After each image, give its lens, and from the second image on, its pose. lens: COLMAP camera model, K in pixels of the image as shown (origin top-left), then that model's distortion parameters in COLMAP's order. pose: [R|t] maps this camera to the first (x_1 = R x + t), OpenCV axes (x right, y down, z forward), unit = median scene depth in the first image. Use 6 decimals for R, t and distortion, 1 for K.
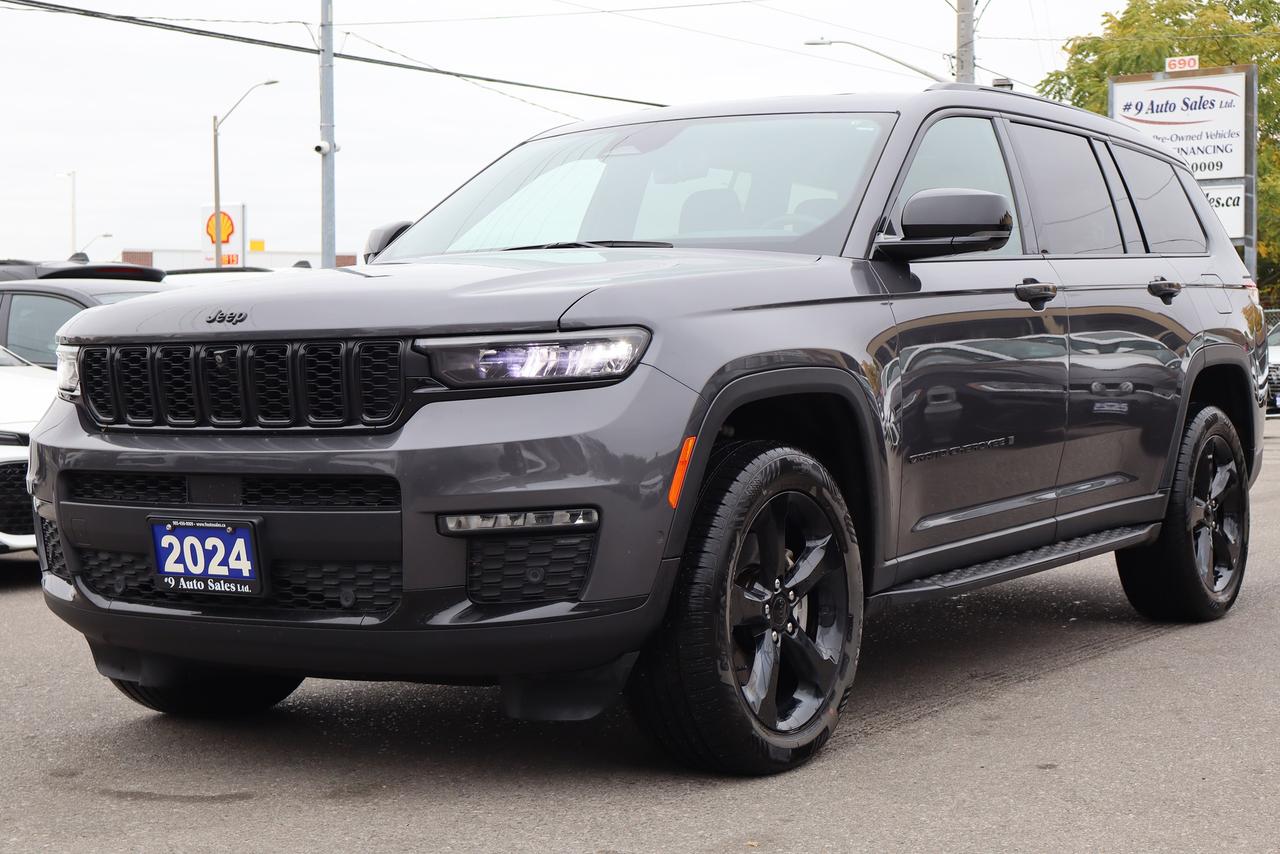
lens RADIAL K [[2200.0, 0, 642.9], [0, 2200.0, 432.0], [0, 0, 1]] dist [0.016495, 0.000000]
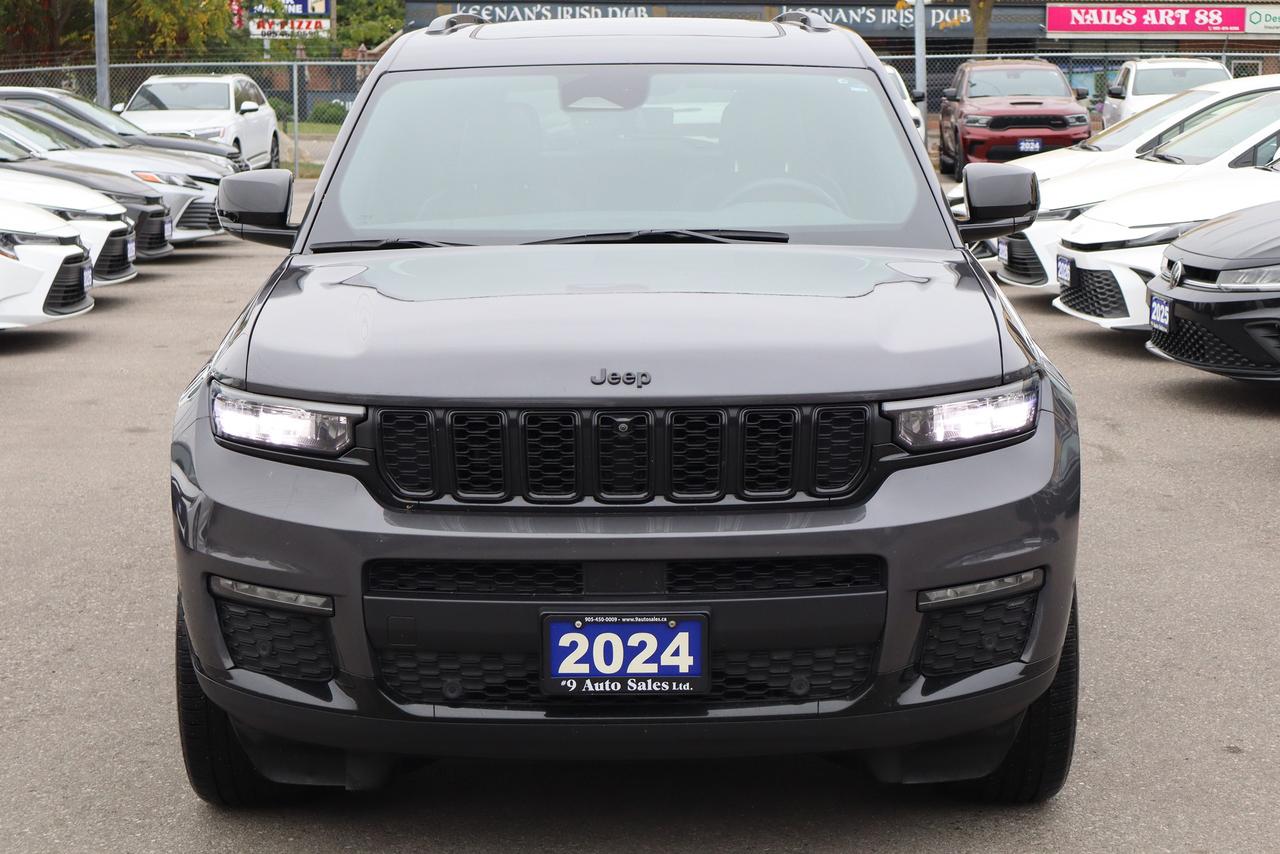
lens RADIAL K [[2583.8, 0, 636.7], [0, 2583.8, 427.2], [0, 0, 1]] dist [-0.040332, 0.000000]
pose [[0.842272, -0.068266, 0.534713, -0.740415], [0.013340, 0.994285, 0.105926, -0.142695], [-0.538888, -0.082085, 0.838369, 0.140317]]
